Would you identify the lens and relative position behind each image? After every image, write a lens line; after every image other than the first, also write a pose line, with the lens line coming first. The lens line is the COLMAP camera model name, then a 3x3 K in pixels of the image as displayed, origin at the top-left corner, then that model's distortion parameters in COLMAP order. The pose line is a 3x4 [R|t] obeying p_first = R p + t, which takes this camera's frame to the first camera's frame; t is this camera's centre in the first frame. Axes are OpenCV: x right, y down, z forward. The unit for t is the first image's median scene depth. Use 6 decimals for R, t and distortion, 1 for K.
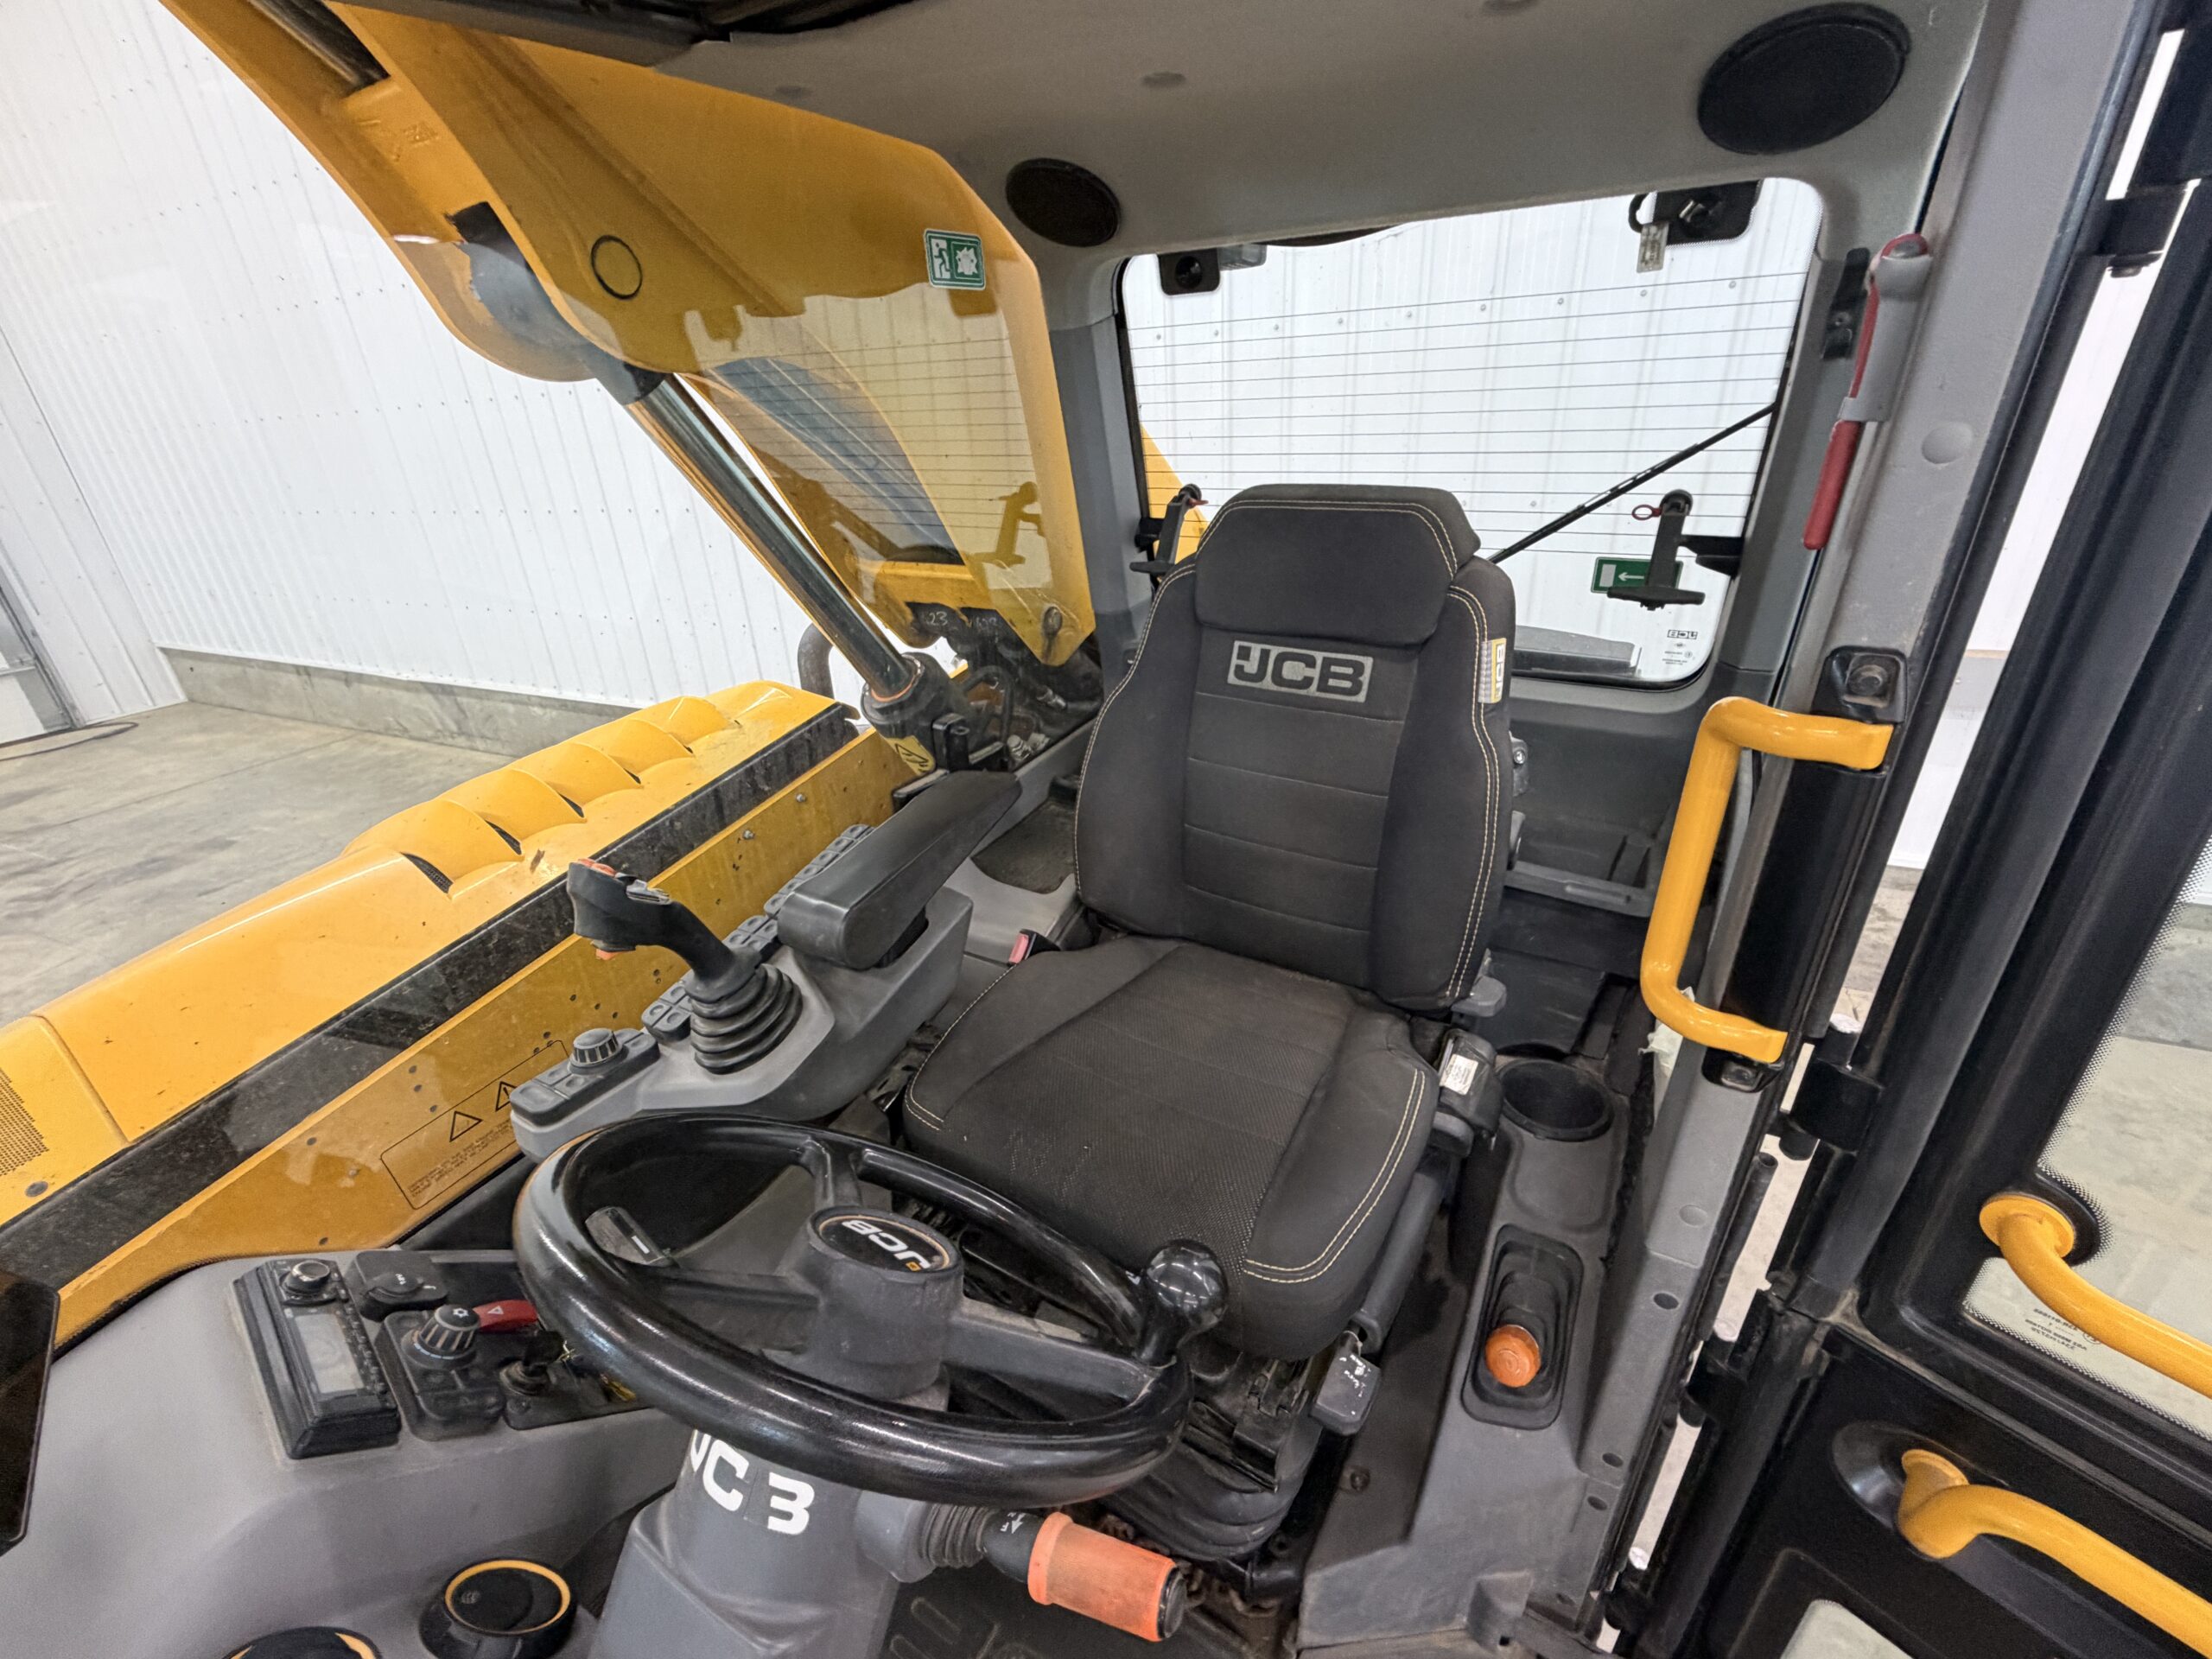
lens RADIAL K [[916.2, 0, 1109.3], [0, 916.2, 833.7], [0, 0, 1]] dist [-0.002819, 0.000401]
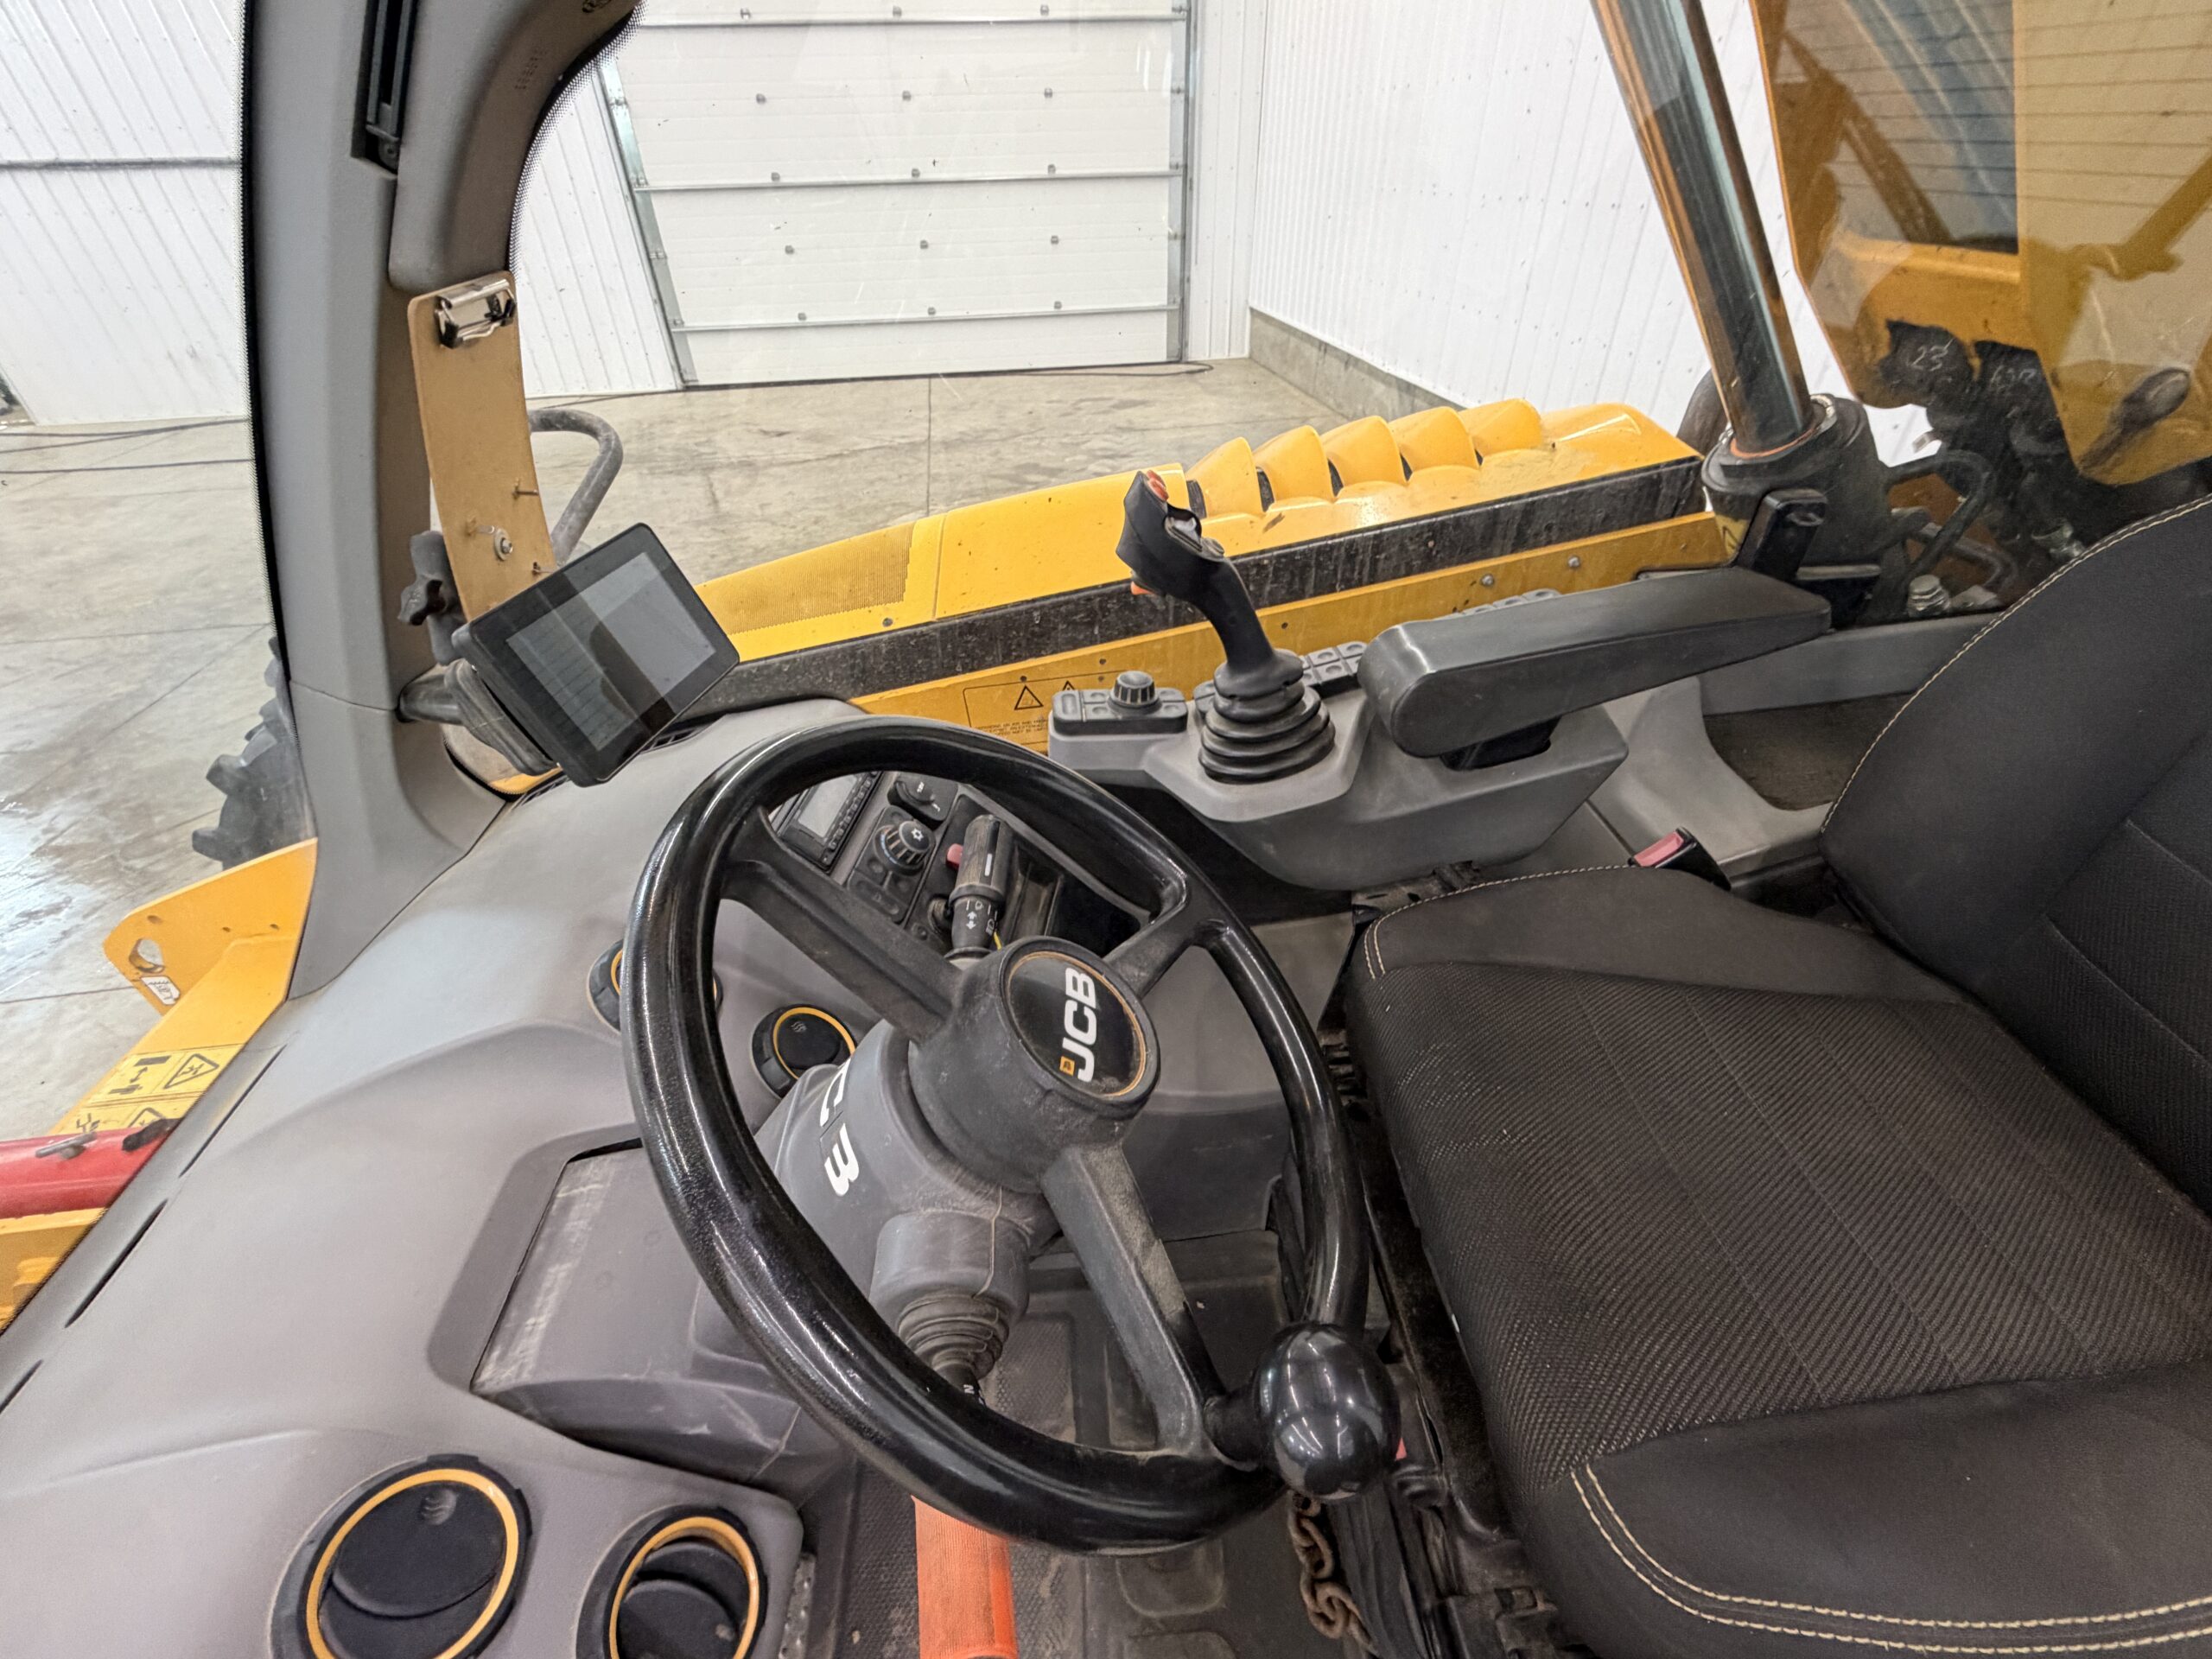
lens RADIAL K [[916.2, 0, 1114.3], [0, 916.2, 838.1], [0, 0, 1]] dist [-0.002819, 0.000401]
pose [[0.568249, 0.520975, -0.636929, 0.092540], [-0.353802, 0.853535, 0.382495, 0.003742], [0.742911, 0.007994, 0.669342, 0.249372]]
